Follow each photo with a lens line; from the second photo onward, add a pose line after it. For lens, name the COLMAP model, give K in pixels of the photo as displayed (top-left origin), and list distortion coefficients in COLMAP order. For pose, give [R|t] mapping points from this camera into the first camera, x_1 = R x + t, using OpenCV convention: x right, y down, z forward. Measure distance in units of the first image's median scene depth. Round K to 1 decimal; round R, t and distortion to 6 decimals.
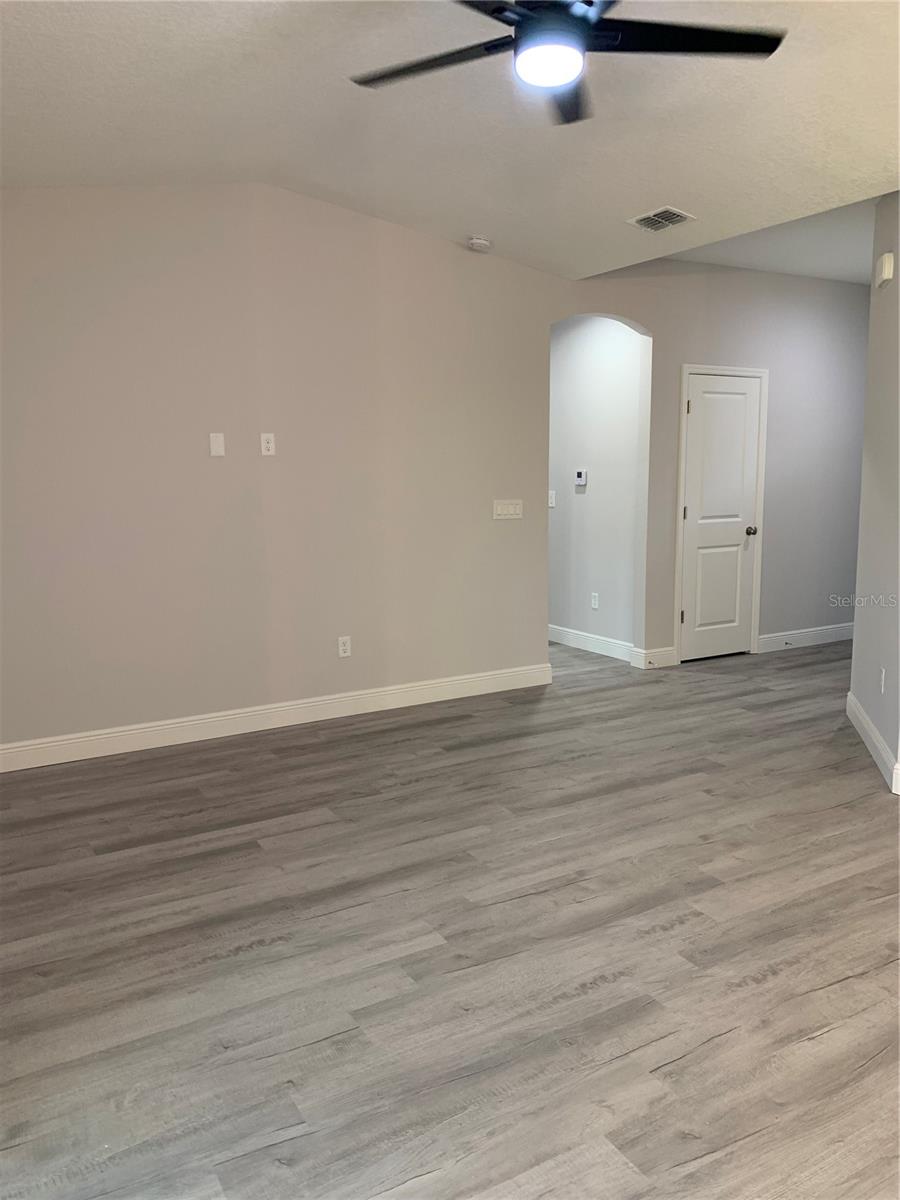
lens RADIAL K [[926.2, 0, 460.7], [0, 926.2, 583.6], [0, 0, 1]] dist [0.013548, -0.011533]
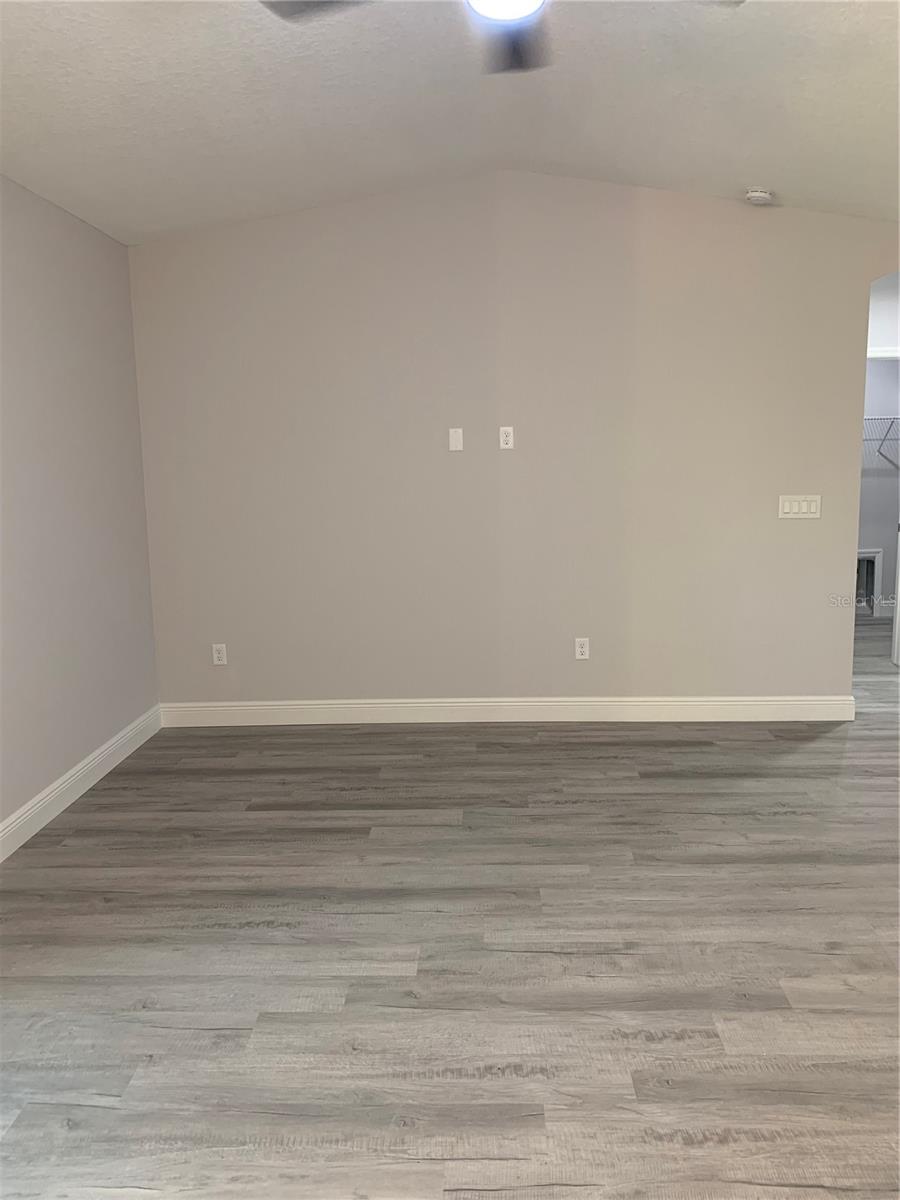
lens RADIAL K [[926.2, 0, 463.0], [0, 926.2, 590.4], [0, 0, 1]] dist [0.013548, -0.011533]
pose [[0.846266, 0.076318, -0.527266, 0.469602], [-0.062388, 0.997073, 0.044187, -0.046637], [0.529095, -0.004499, 0.848550, 0.214768]]
